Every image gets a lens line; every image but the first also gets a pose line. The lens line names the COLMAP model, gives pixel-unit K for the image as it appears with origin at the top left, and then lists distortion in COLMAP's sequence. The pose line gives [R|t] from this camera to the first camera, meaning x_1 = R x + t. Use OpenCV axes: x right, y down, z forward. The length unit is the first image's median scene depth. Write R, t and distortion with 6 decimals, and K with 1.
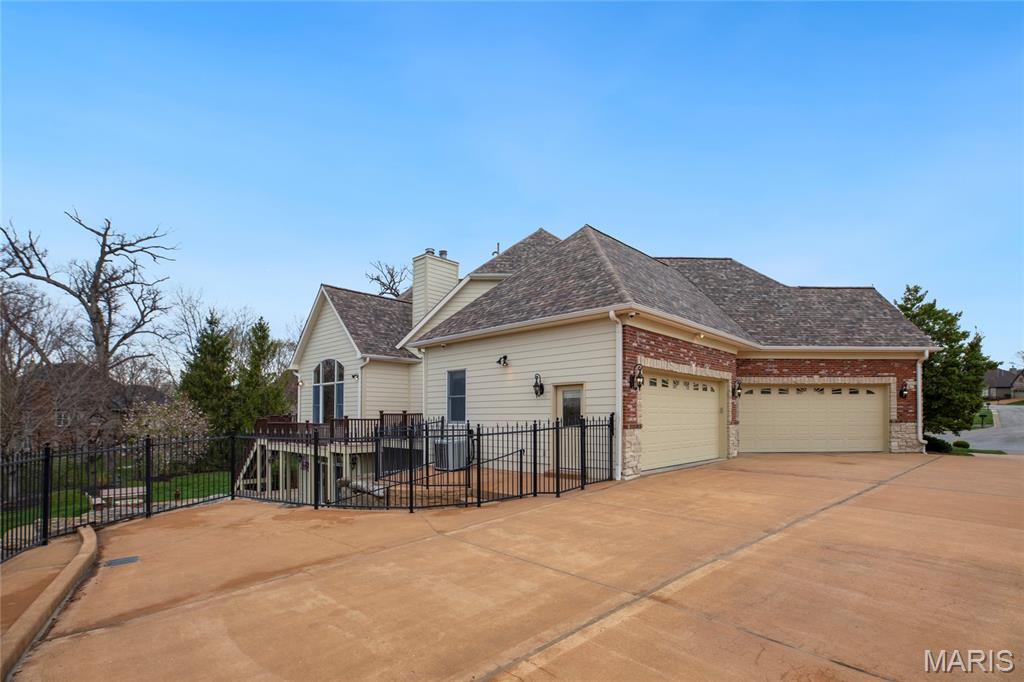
lens RADIAL K [[503.1, 0, 509.6], [0, 503.1, 411.5], [0, 0, 1]] dist [-0.004249, -0.000375]
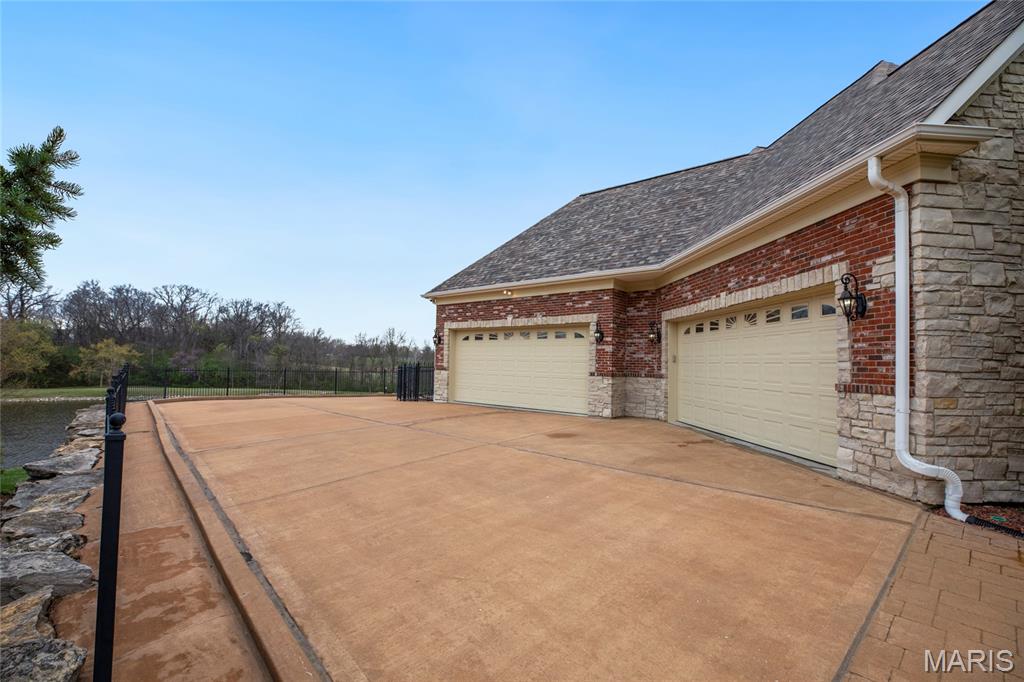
lens RADIAL K [[471.2, 0, 512.0], [0, 471.2, 341.0], [0, 0, 1]] dist [-0.003269, -0.000018]
pose [[0.017439, -0.043235, -0.998913, 0.391987], [-0.009493, 0.999012, -0.043405, 0.001308], [0.999803, 0.010239, 0.017012, 0.273932]]
